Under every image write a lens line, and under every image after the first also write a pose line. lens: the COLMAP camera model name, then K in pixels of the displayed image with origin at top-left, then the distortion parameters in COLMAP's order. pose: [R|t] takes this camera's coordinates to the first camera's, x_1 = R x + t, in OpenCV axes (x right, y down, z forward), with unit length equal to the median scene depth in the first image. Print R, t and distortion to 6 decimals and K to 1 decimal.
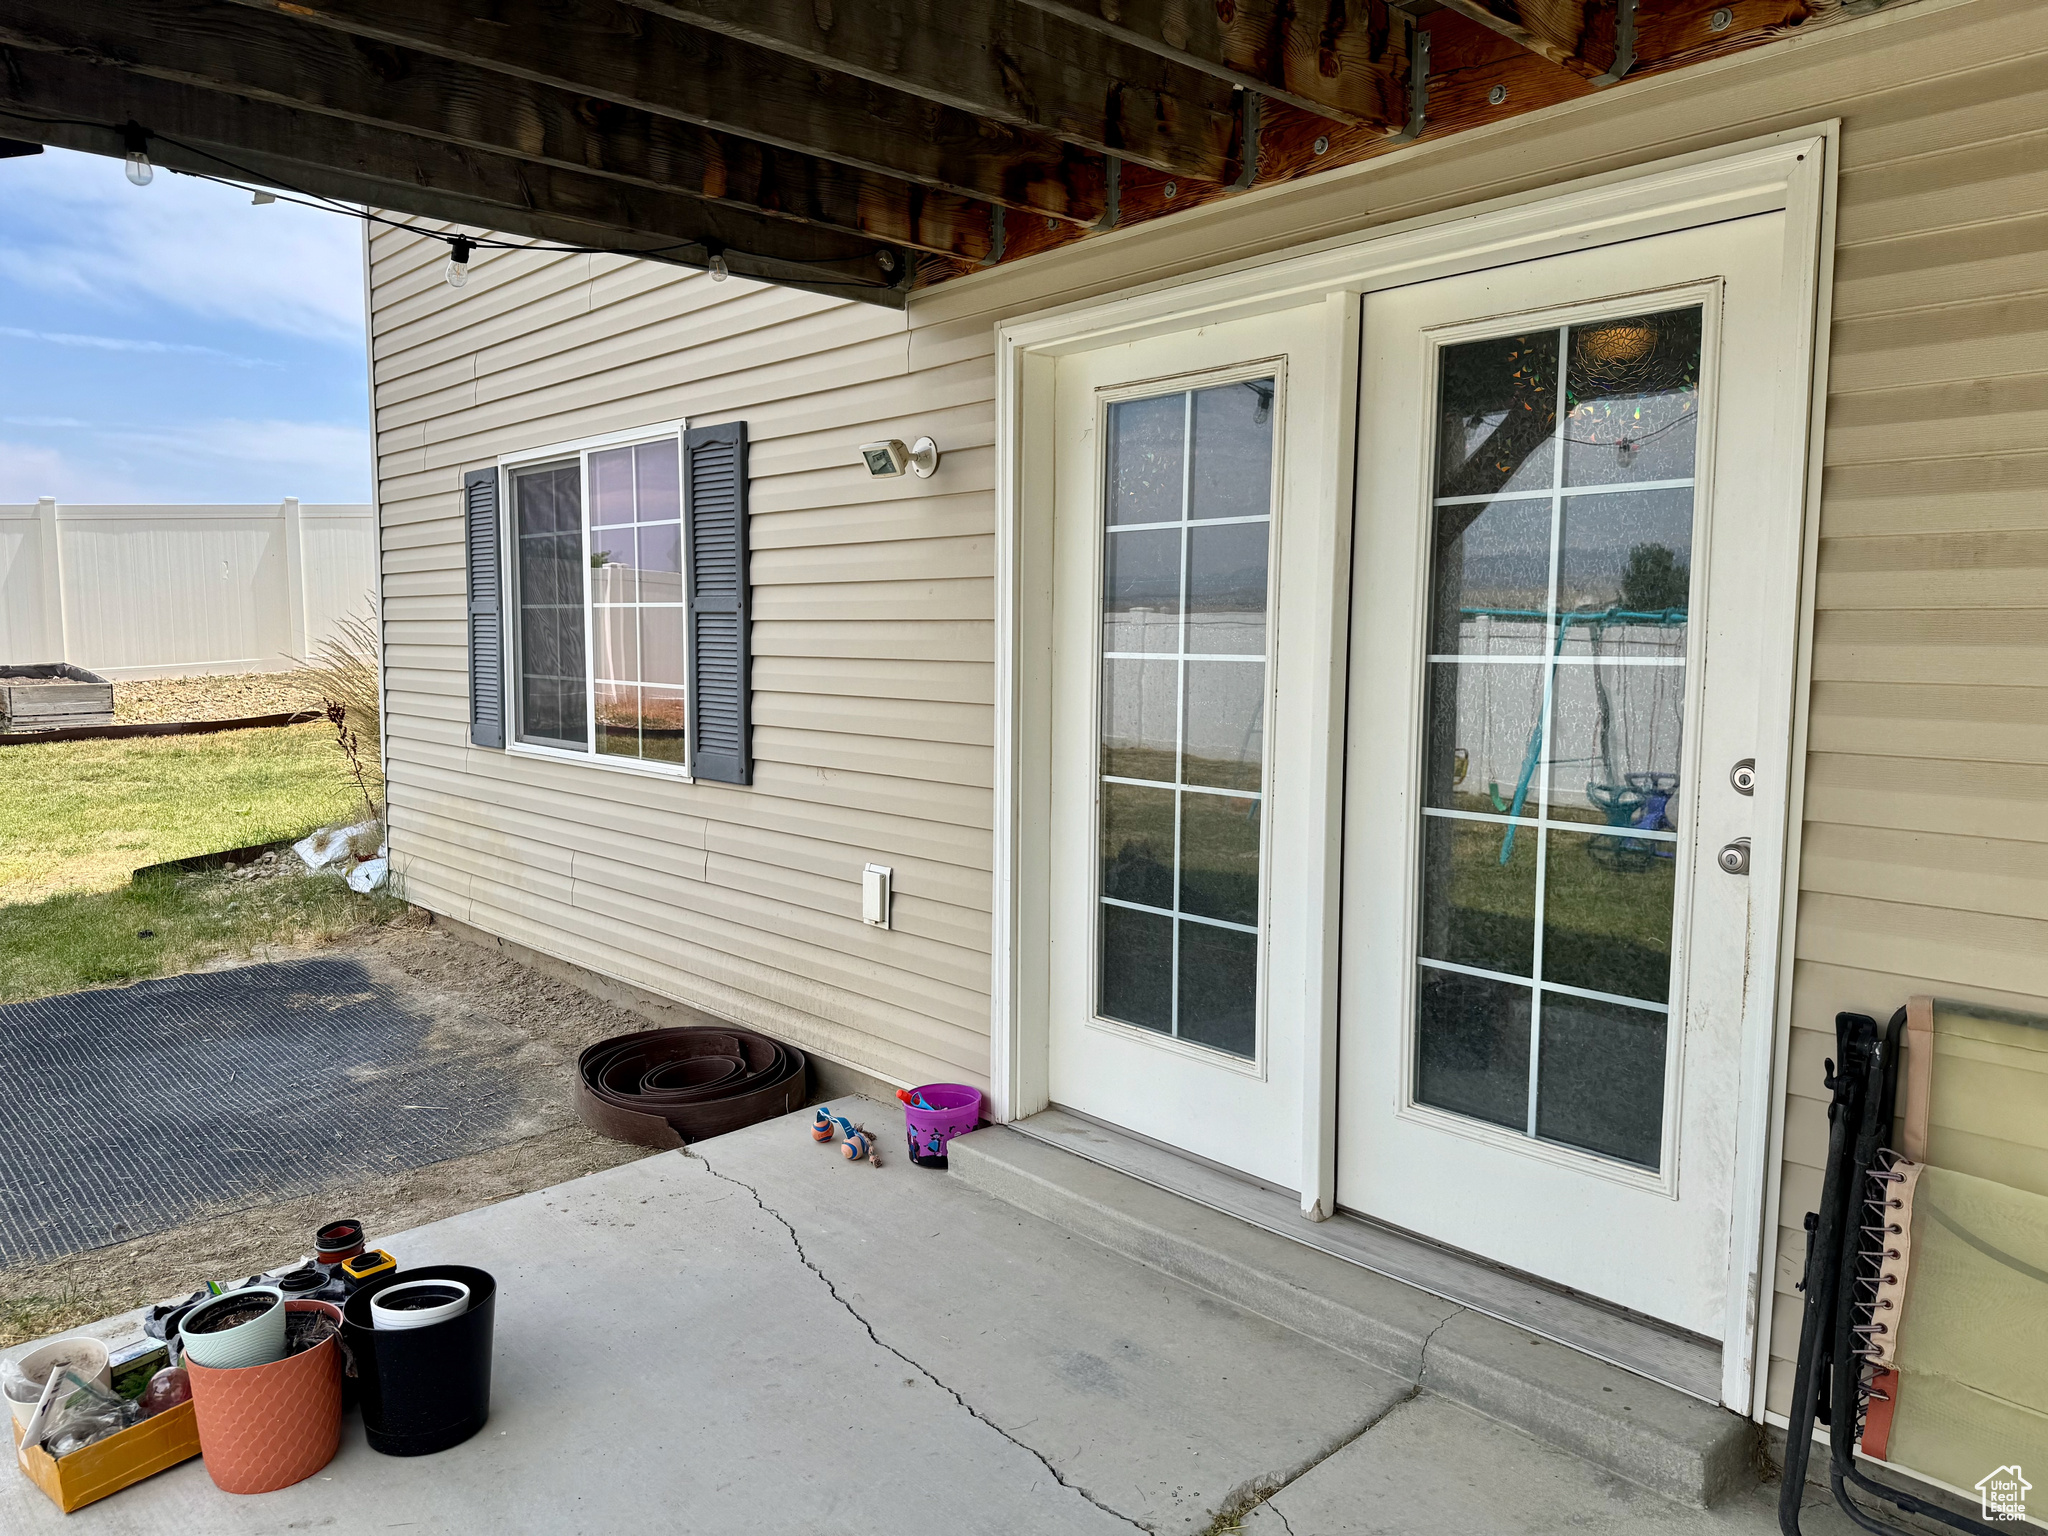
lens RADIAL K [[1439.1, 0, 1029.5], [0, 1439.1, 765.8], [0, 0, 1]] dist [0.099516, -0.143937]
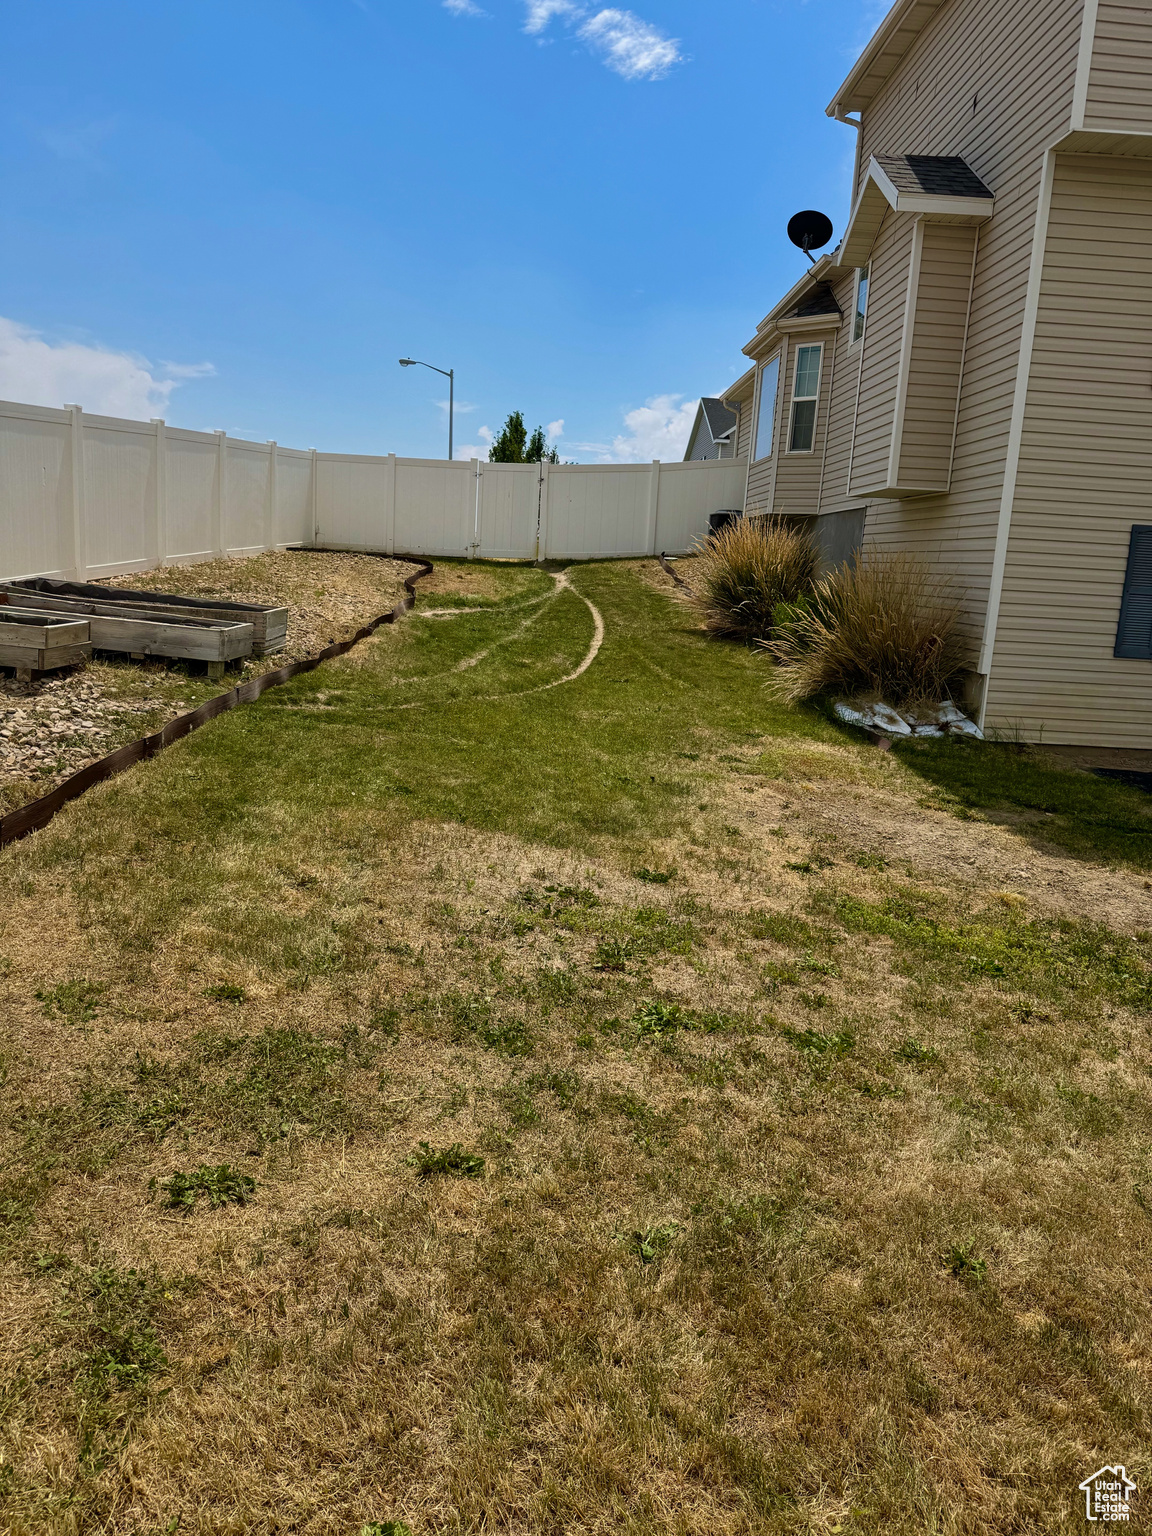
lens RADIAL K [[1096.9, 0, 576.0], [0, 1096.9, 768.0], [0, 0, 1]] dist [0.006764, -0.036558]
pose [[0.638722, -0.098531, 0.763103, -2.722237], [0.015245, 0.993193, 0.115480, -0.065569], [-0.769286, -0.062126, 0.635876, 0.781982]]
